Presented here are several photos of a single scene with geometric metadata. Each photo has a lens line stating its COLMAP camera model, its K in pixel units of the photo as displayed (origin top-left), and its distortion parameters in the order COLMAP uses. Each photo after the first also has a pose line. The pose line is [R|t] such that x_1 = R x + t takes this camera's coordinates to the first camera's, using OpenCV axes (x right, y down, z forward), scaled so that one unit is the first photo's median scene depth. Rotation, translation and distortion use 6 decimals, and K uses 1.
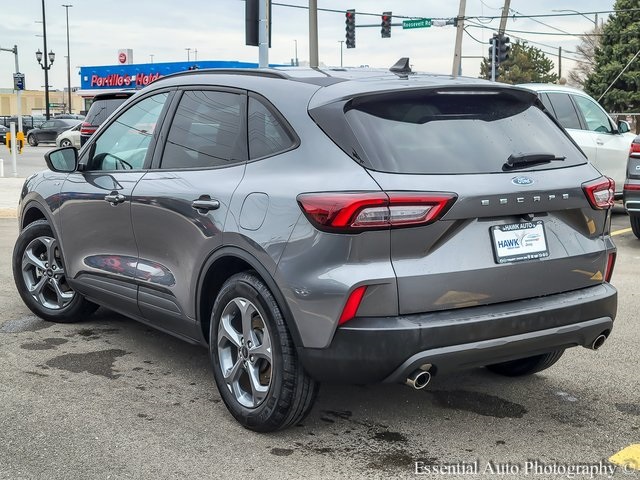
lens RADIAL K [[995.2, 0, 320.0], [0, 995.2, 240.0], [0, 0, 1]] dist [0.047371, 0.030908]
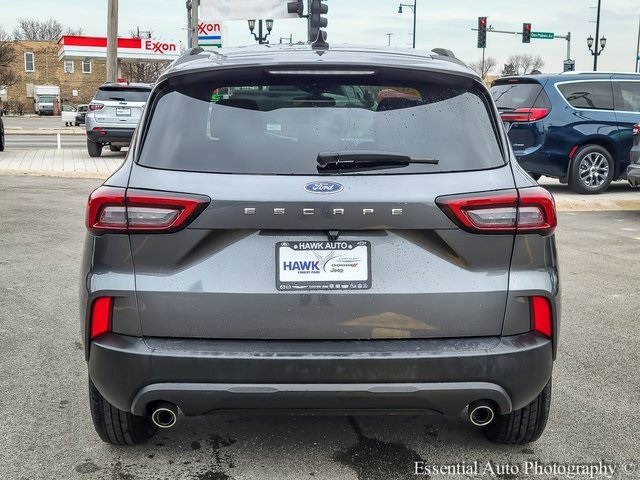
lens RADIAL K [[995.2, 0, 320.0], [0, 995.2, 240.0], [0, 0, 1]] dist [0.047371, 0.030908]
pose [[0.828840, 0.090838, -0.552062, 0.597333], [-0.082065, 0.995798, 0.040642, -0.047152], [0.553434, 0.011619, 0.832812, 0.340532]]
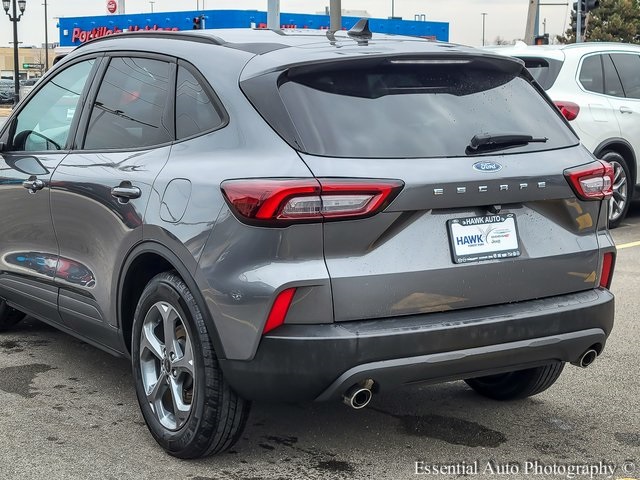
lens RADIAL K [[1276.5, 0, 309.5], [0, 1276.5, 251.2], [0, 0, 1]] dist [0.045160, 0.135476]
pose [[0.998893, 0.007256, -0.046482, 0.097992], [-0.006796, 0.999926, 0.010048, 0.002862], [0.046552, -0.009721, 0.998869, -0.089929]]
